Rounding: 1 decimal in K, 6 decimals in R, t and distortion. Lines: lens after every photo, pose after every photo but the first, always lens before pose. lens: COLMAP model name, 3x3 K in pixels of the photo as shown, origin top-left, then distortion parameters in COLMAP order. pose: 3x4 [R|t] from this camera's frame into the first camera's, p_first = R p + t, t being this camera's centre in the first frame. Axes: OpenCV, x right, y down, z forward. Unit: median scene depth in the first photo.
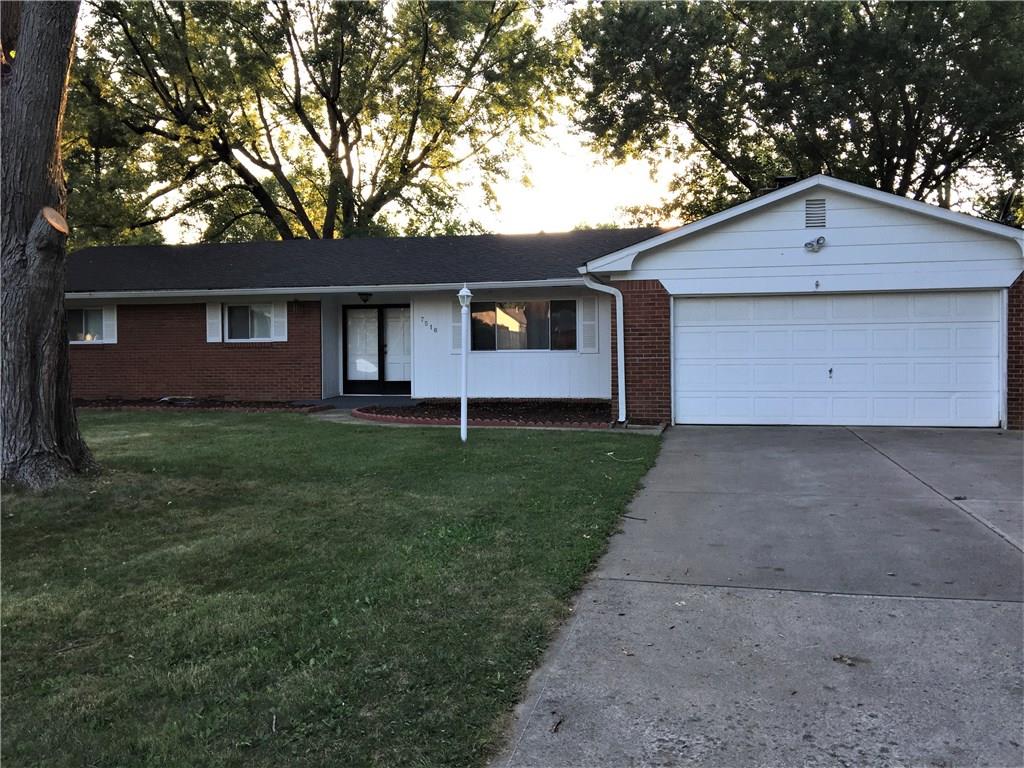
lens RADIAL K [[863.7, 0, 513.6], [0, 863.7, 383.0], [0, 0, 1]] dist [0.065251, -0.104078]
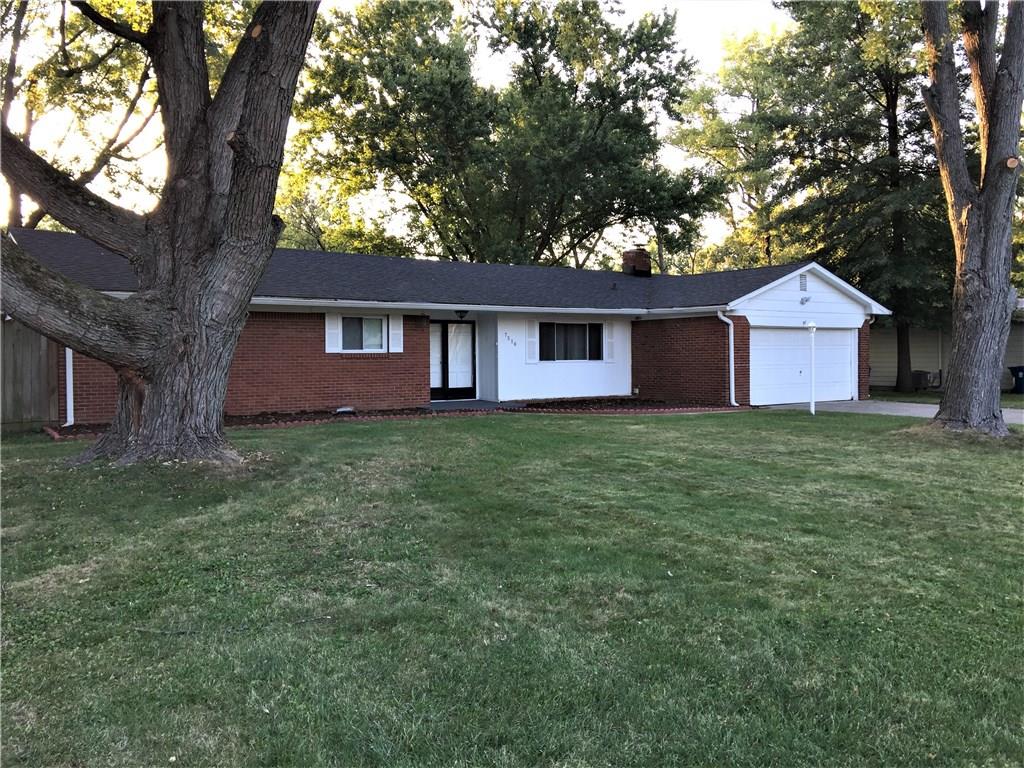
lens RADIAL K [[863.7, 0, 515.6], [0, 863.7, 378.7], [0, 0, 1]] dist [0.065251, -0.104078]
pose [[0.661996, -0.015132, 0.749354, -0.963548], [0.030952, 0.999495, -0.007160, -0.003960], [-0.748868, 0.027934, 0.662130, 0.193892]]
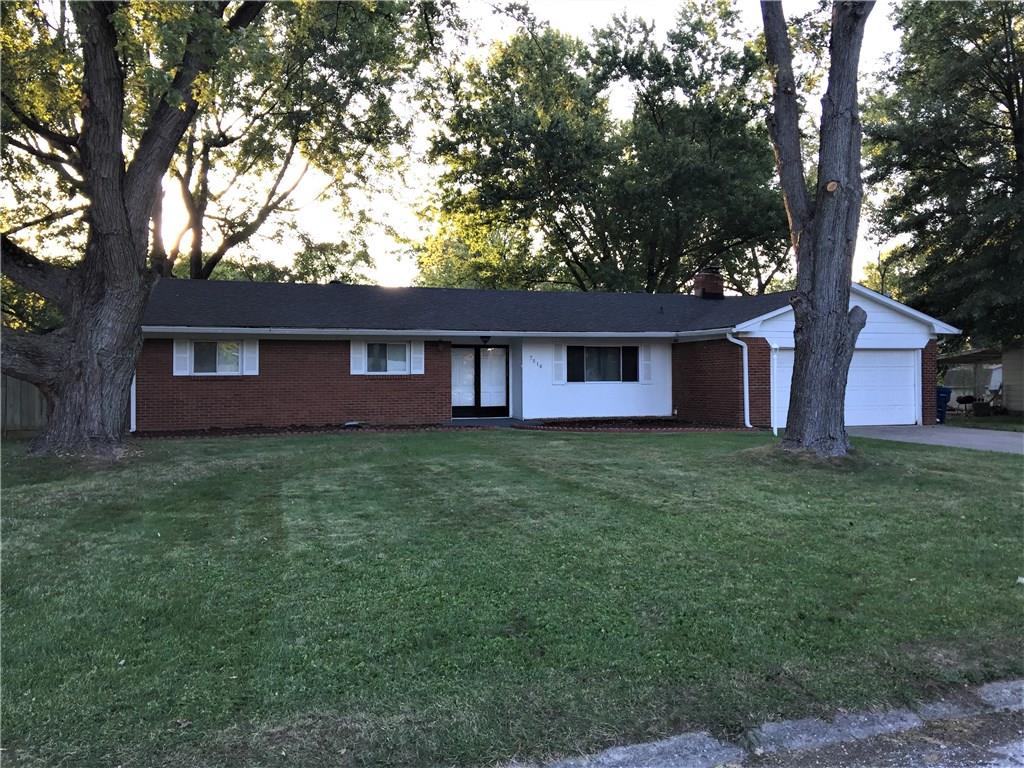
lens RADIAL K [[863.7, 0, 515.1], [0, 863.7, 384.4], [0, 0, 1]] dist [0.065251, -0.104078]
pose [[0.850419, 0.001597, 0.526103, -0.781519], [0.019207, 0.999235, -0.034080, 0.009185], [-0.525755, 0.039087, 0.849738, -0.081236]]
